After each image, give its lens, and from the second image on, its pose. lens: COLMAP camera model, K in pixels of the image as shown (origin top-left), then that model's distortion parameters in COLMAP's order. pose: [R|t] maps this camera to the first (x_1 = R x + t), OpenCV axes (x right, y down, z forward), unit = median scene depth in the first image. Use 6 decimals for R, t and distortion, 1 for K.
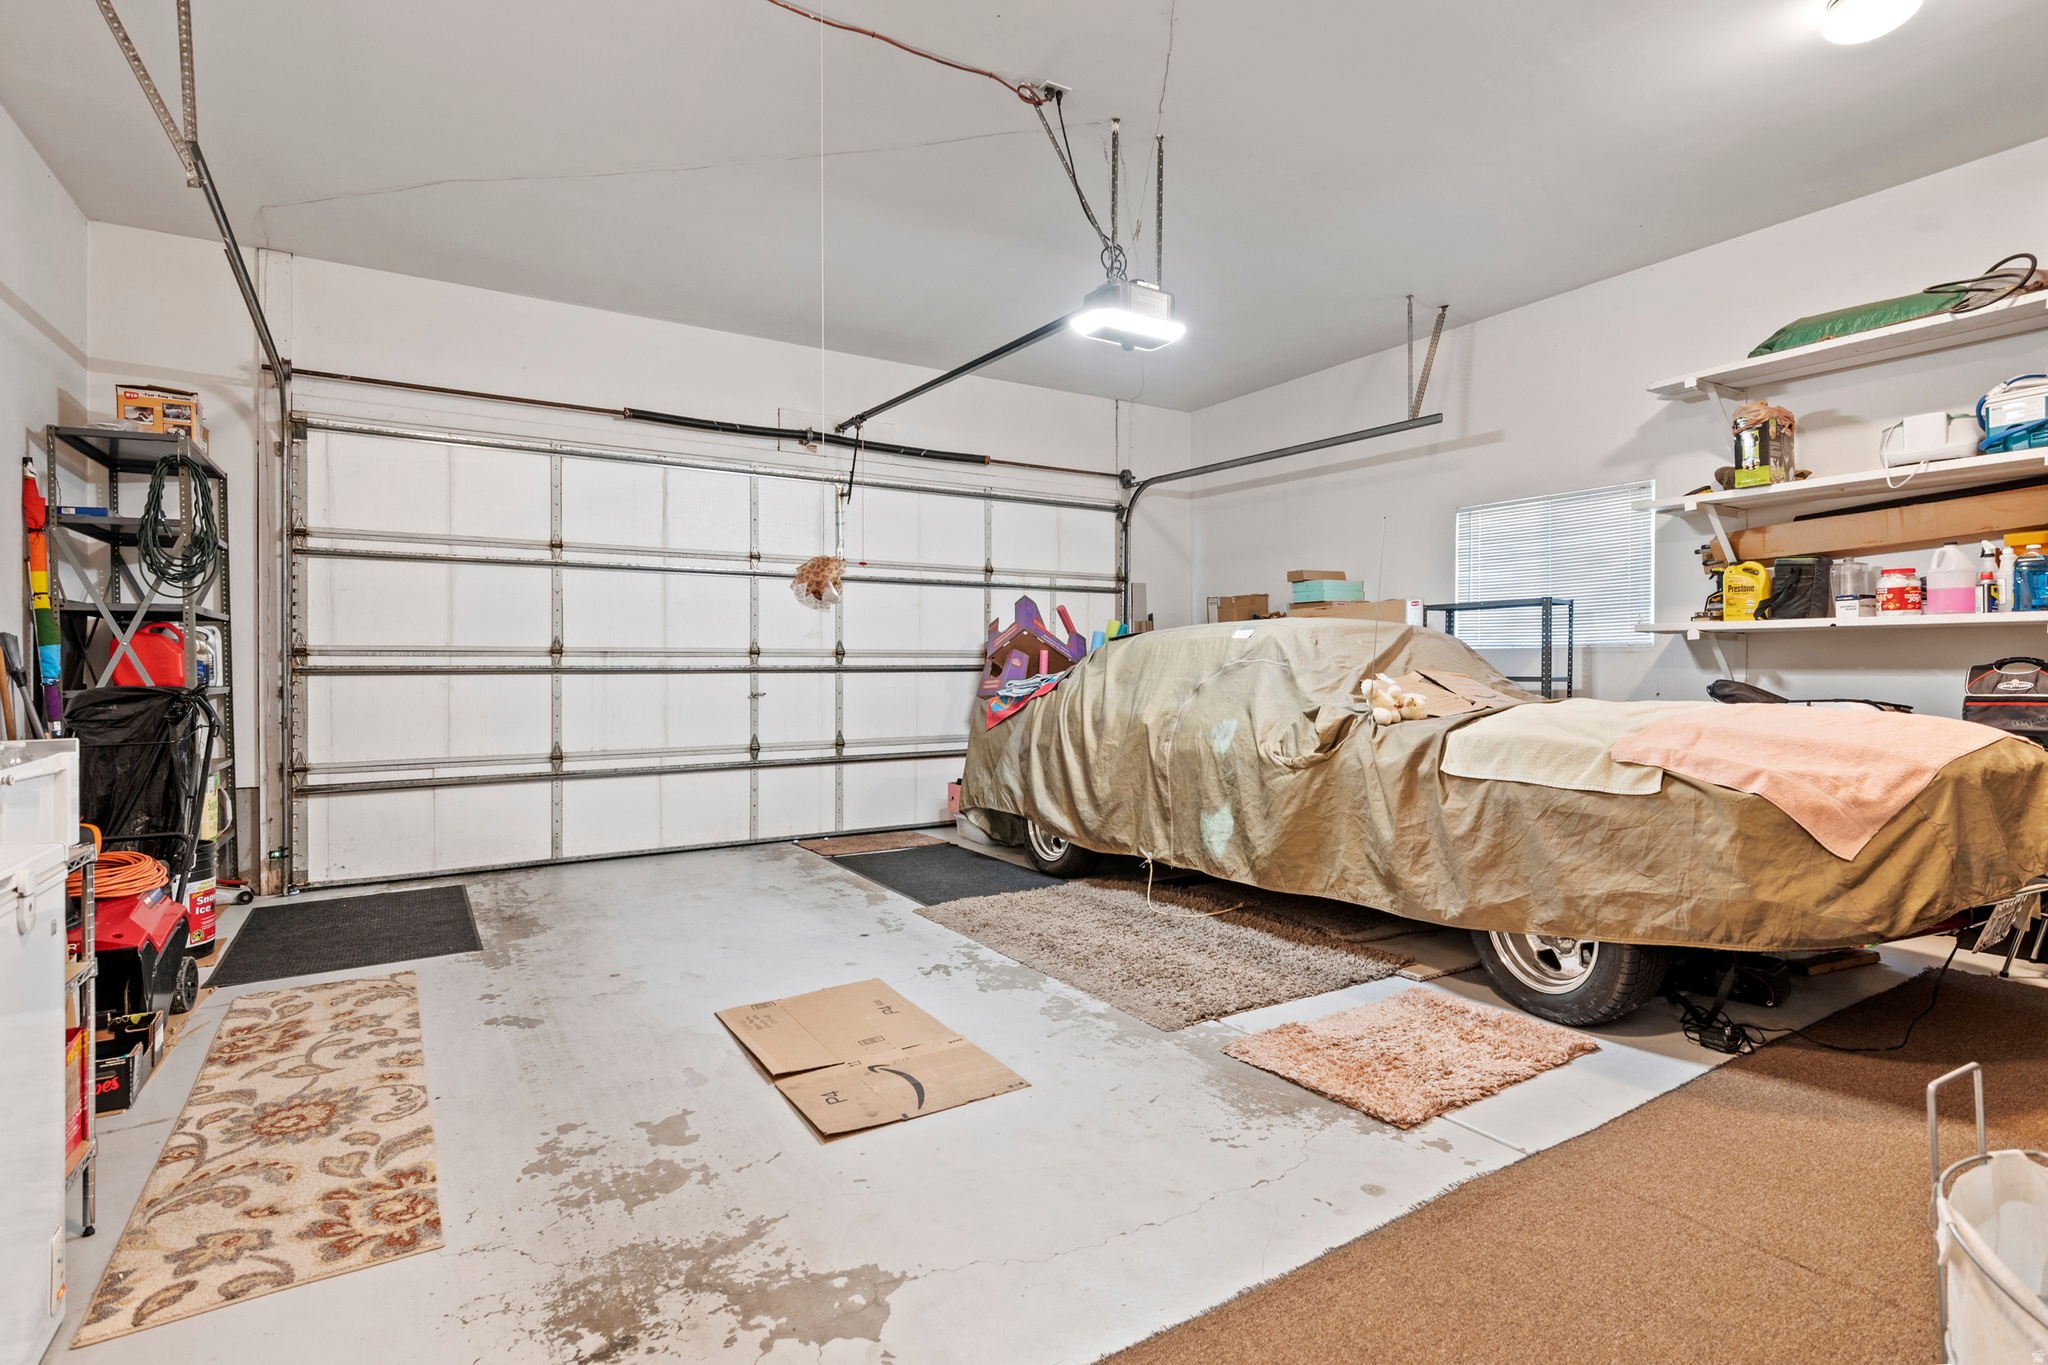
lens RADIAL K [[967.9, 0, 985.5], [0, 967.9, 680.1], [0, 0, 1]] dist [0.003858, 0.000937]
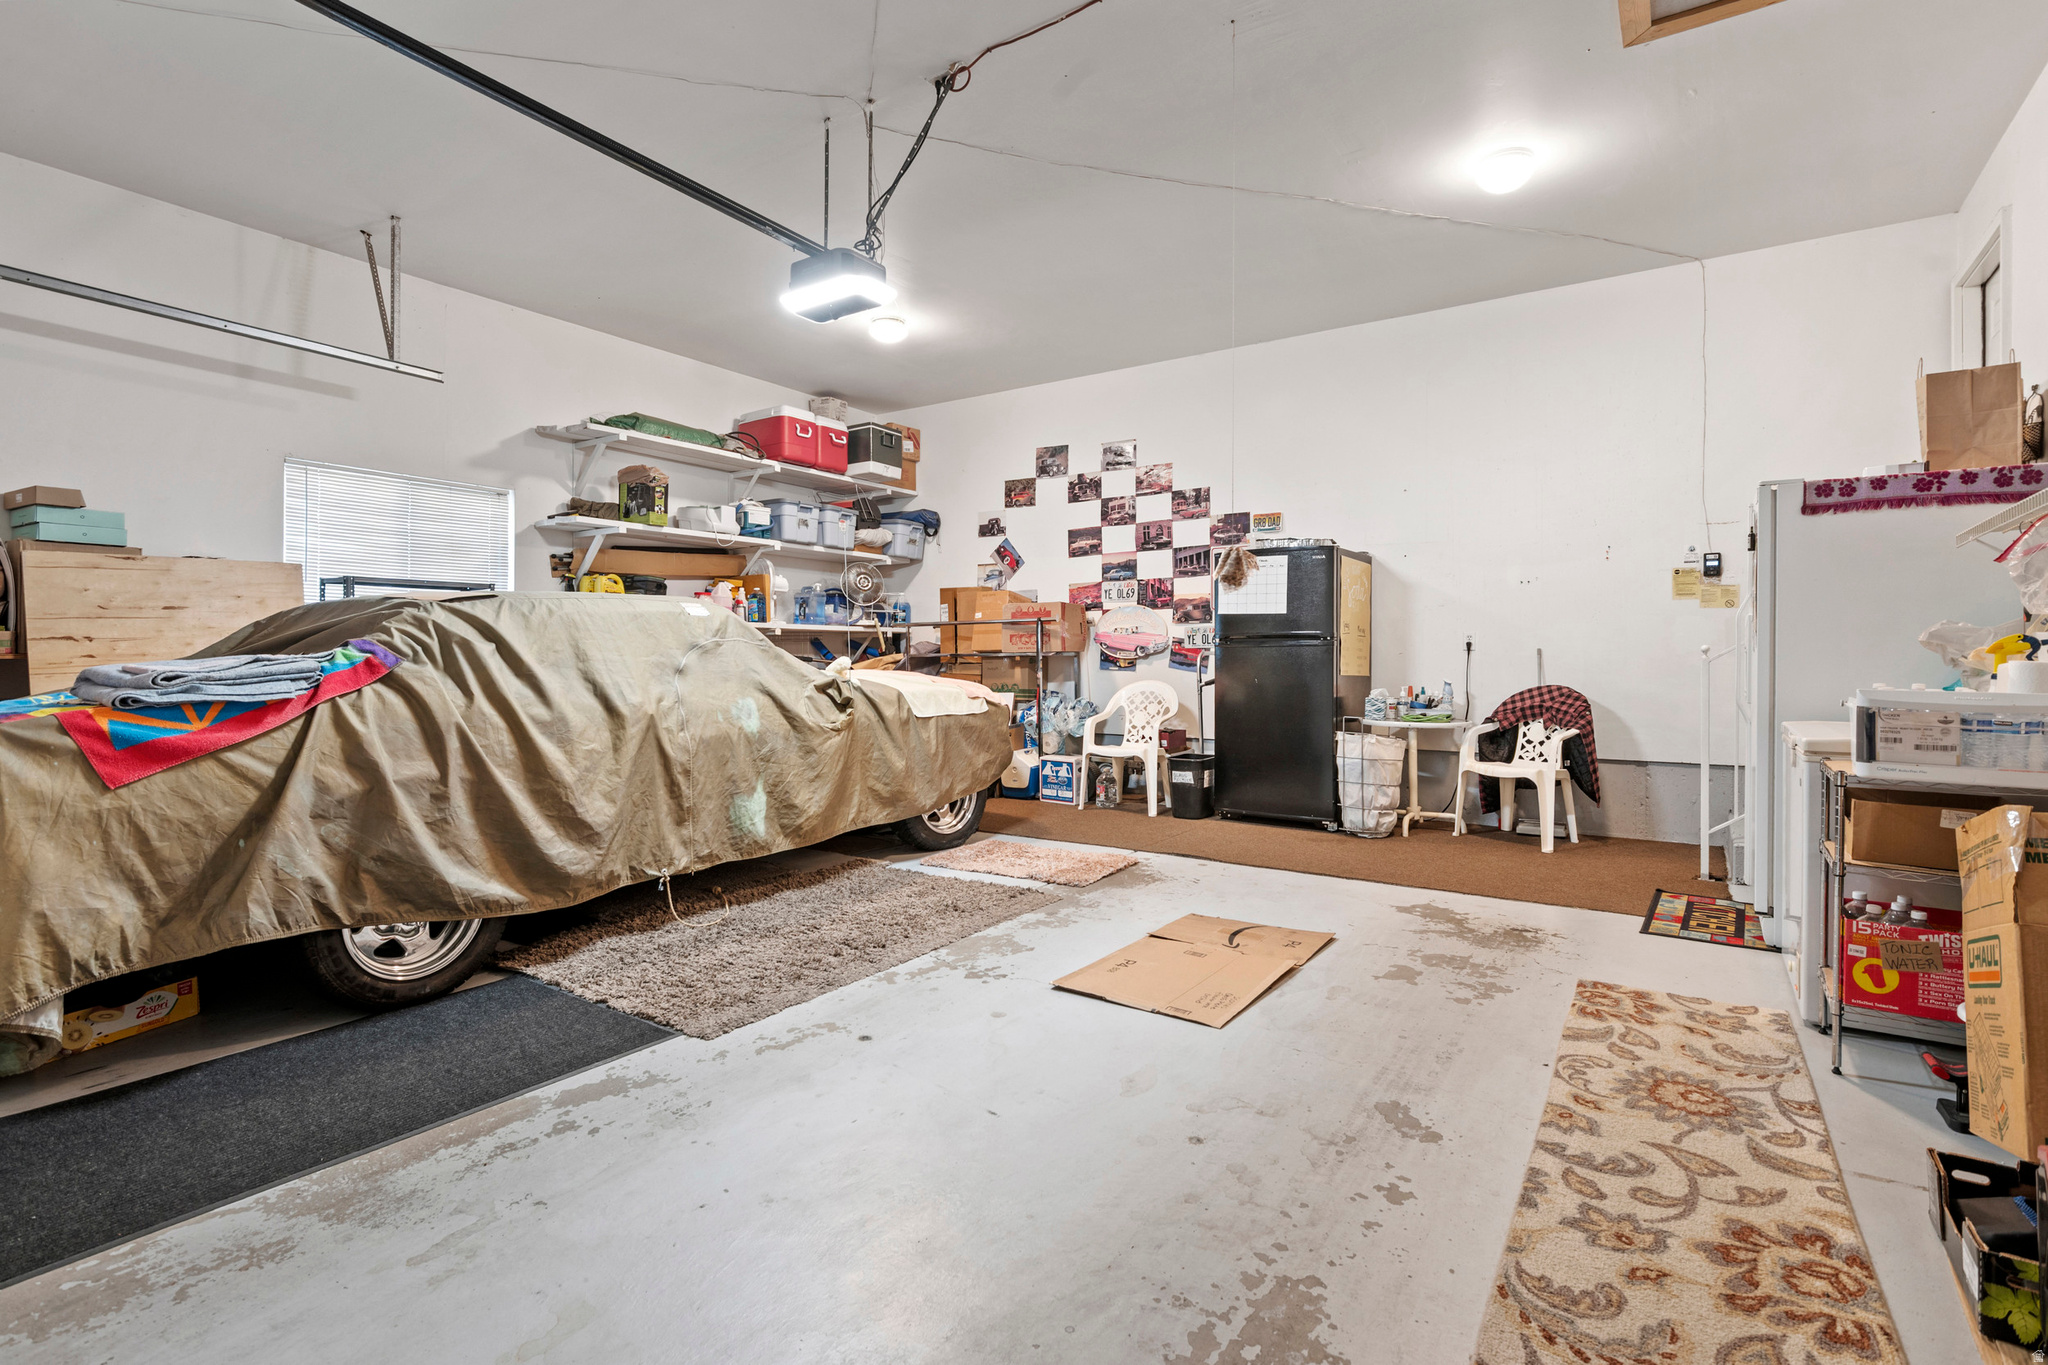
lens RADIAL K [[967.9, 0, 985.5], [0, 967.9, 680.1], [0, 0, 1]] dist [0.003858, 0.000937]
pose [[-0.389944, -0.020232, 0.920616, -1.117085], [0.016119, 0.999455, 0.028792, -0.004698], [-0.920698, 0.026067, -0.389405, 1.704611]]
